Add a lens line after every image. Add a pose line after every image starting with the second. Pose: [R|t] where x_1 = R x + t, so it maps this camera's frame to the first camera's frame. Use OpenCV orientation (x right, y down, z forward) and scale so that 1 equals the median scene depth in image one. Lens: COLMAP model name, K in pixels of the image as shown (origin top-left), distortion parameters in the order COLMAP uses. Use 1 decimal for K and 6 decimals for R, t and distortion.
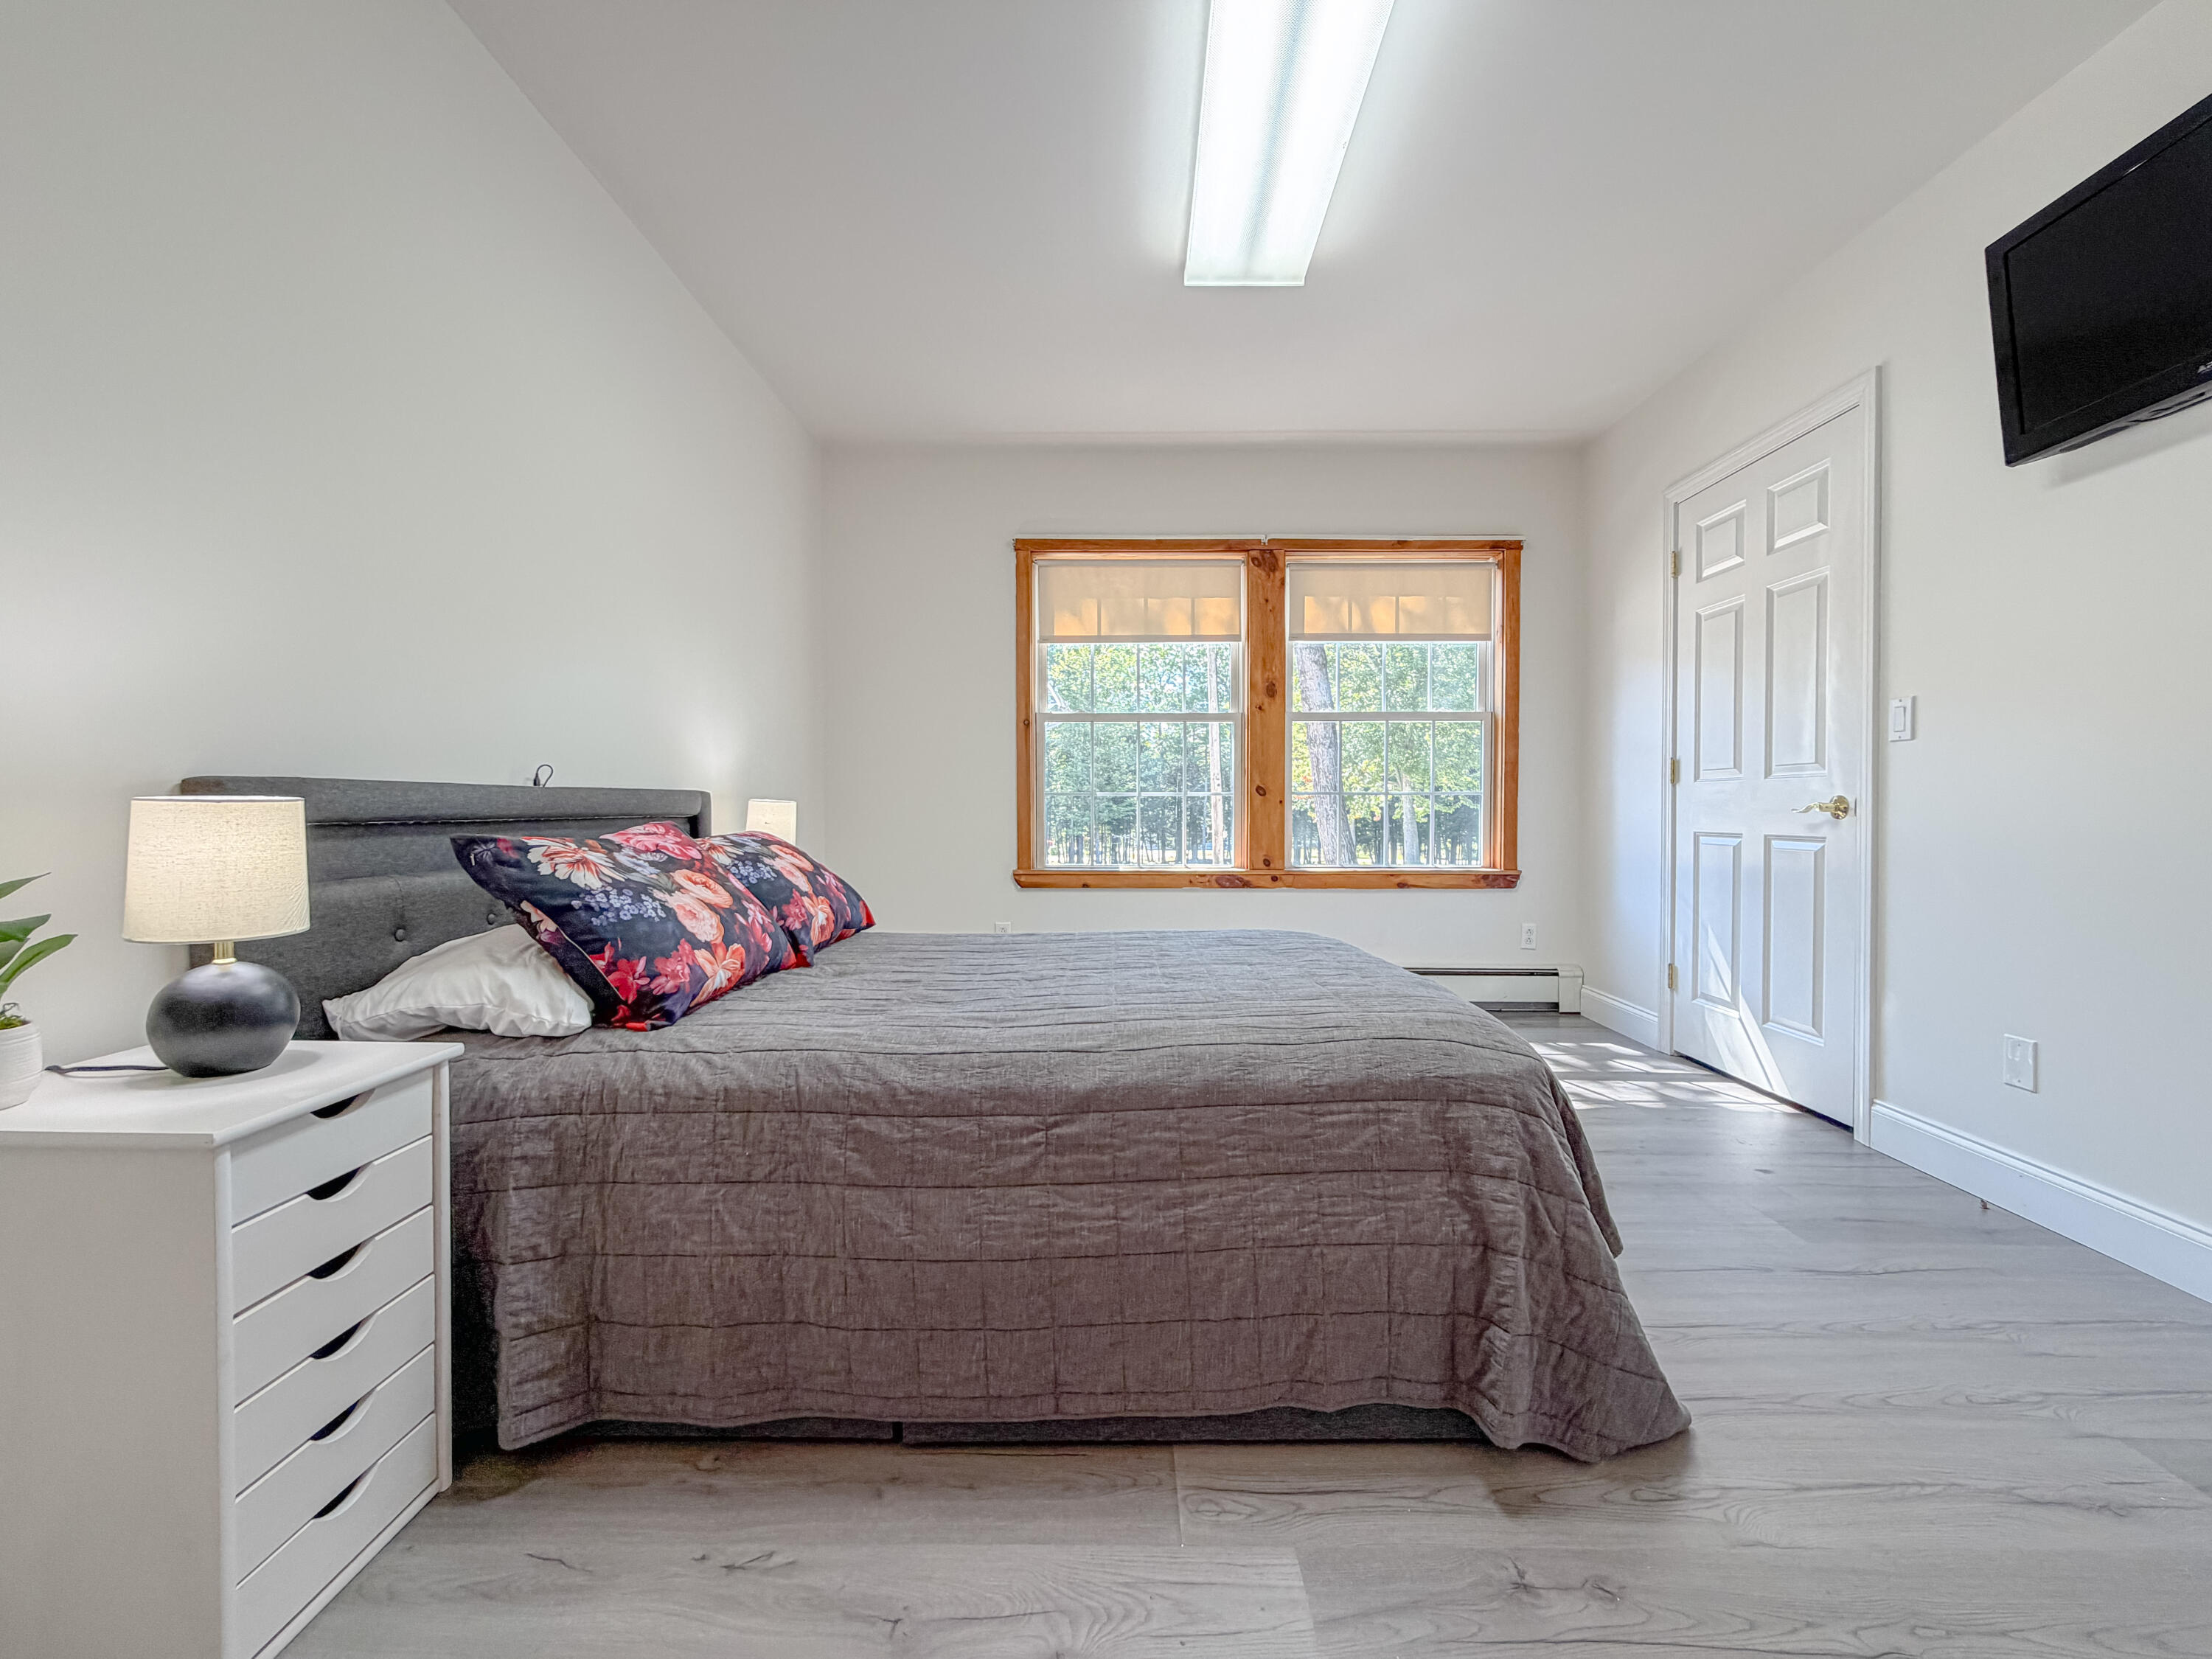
lens RADIAL K [[882.1, 0, 1098.3], [0, 882.1, 835.6], [0, 0, 1]] dist [-0.000634, 0.000272]
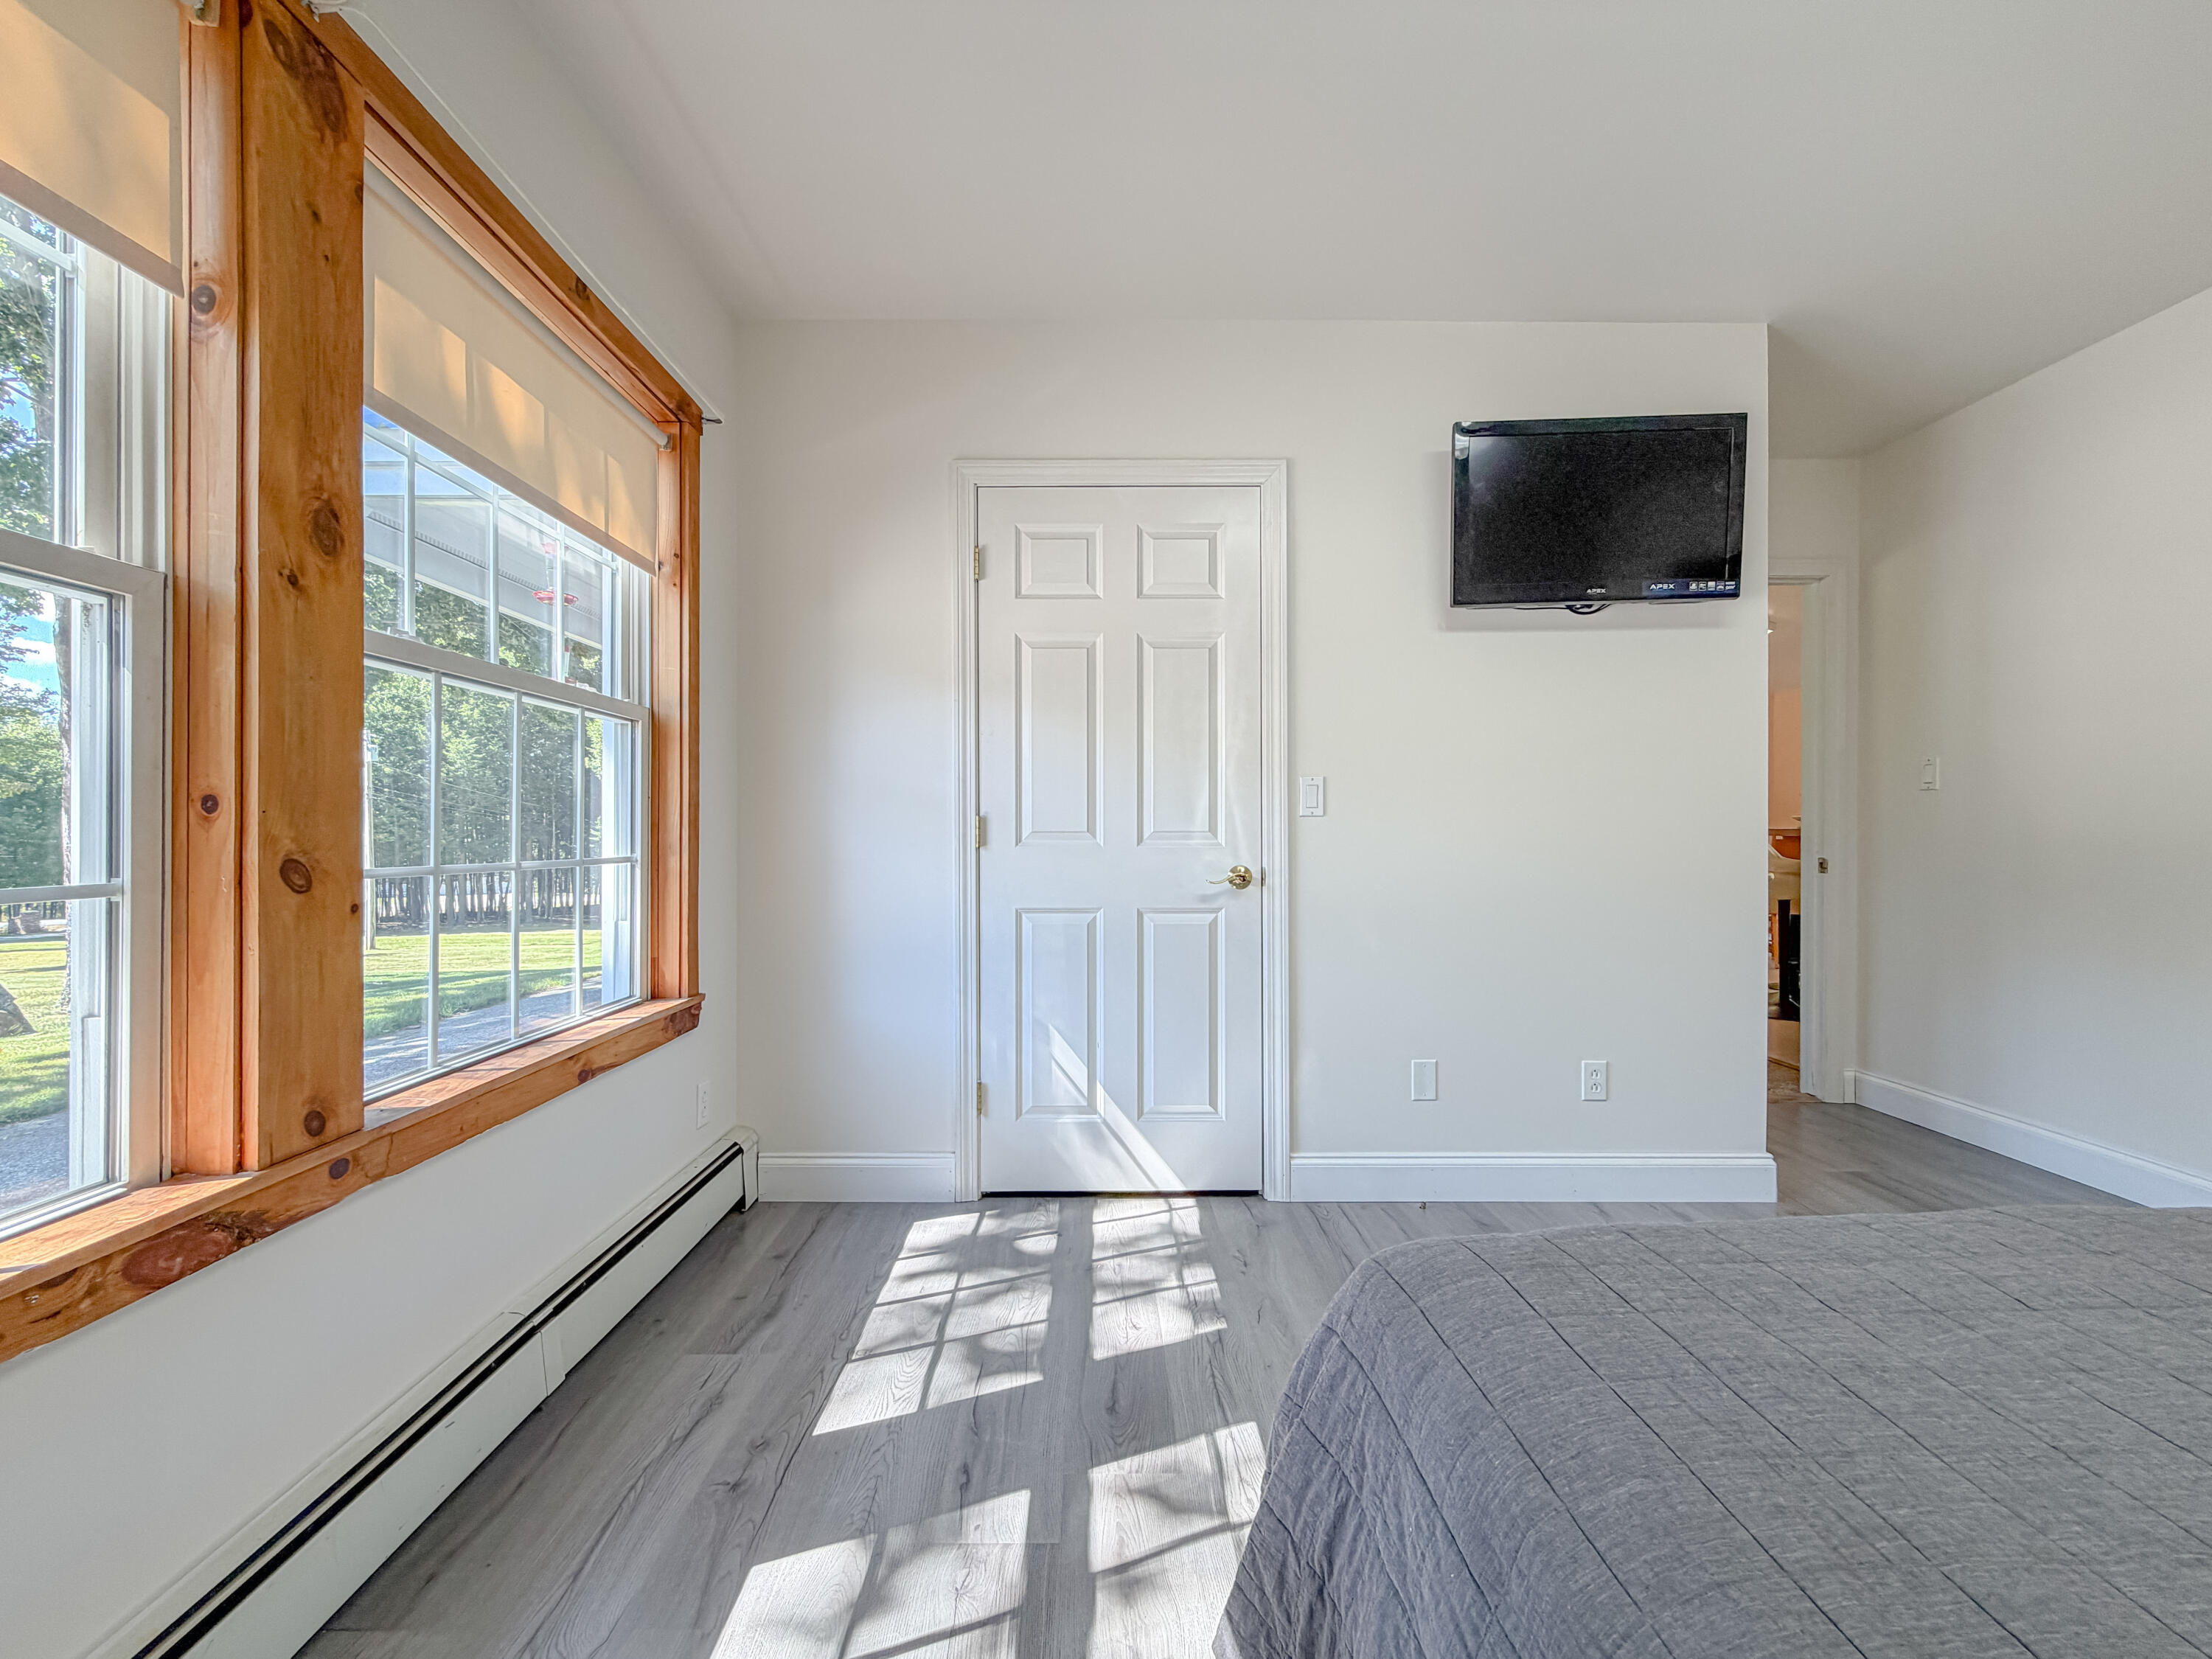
lens RADIAL K [[886.7, 0, 1104.4], [0, 886.7, 842.3], [0, 0, 1]] dist [-0.000139, 0.000103]
pose [[-0.021692, -0.007356, 0.999738, -0.129643], [0.034981, 0.999355, 0.008112, -0.068280], [-0.999153, 0.035148, -0.021421, 0.939750]]
